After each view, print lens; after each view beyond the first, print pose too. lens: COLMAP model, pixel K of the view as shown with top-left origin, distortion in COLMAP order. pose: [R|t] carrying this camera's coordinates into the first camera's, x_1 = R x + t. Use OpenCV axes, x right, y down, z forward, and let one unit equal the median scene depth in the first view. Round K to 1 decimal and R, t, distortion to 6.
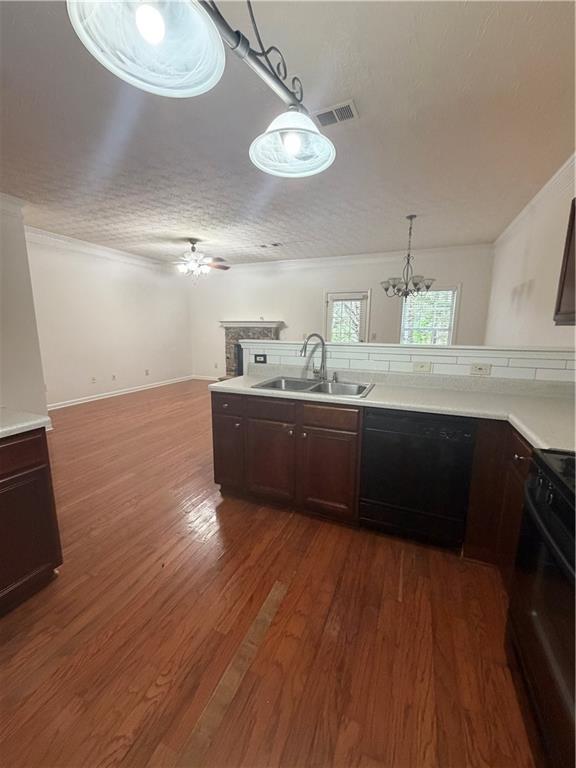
lens RADIAL K [[305.7, 0, 287.4], [0, 305.7, 382.3], [0, 0, 1]] dist [-0.000484, -0.000011]
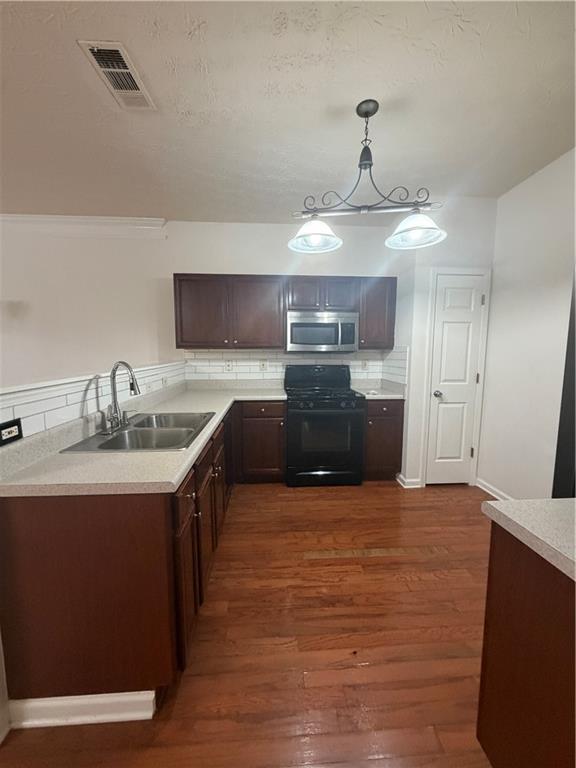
lens RADIAL K [[305.7, 0, 286.1], [0, 305.7, 383.9], [0, 0, 1]] dist [-0.000484, -0.000011]
pose [[-0.443664, -0.111022, 0.889290, -0.571517], [0.148654, 0.969434, 0.195191, -0.155947], [-0.883779, 0.218796, -0.413599, 0.798360]]
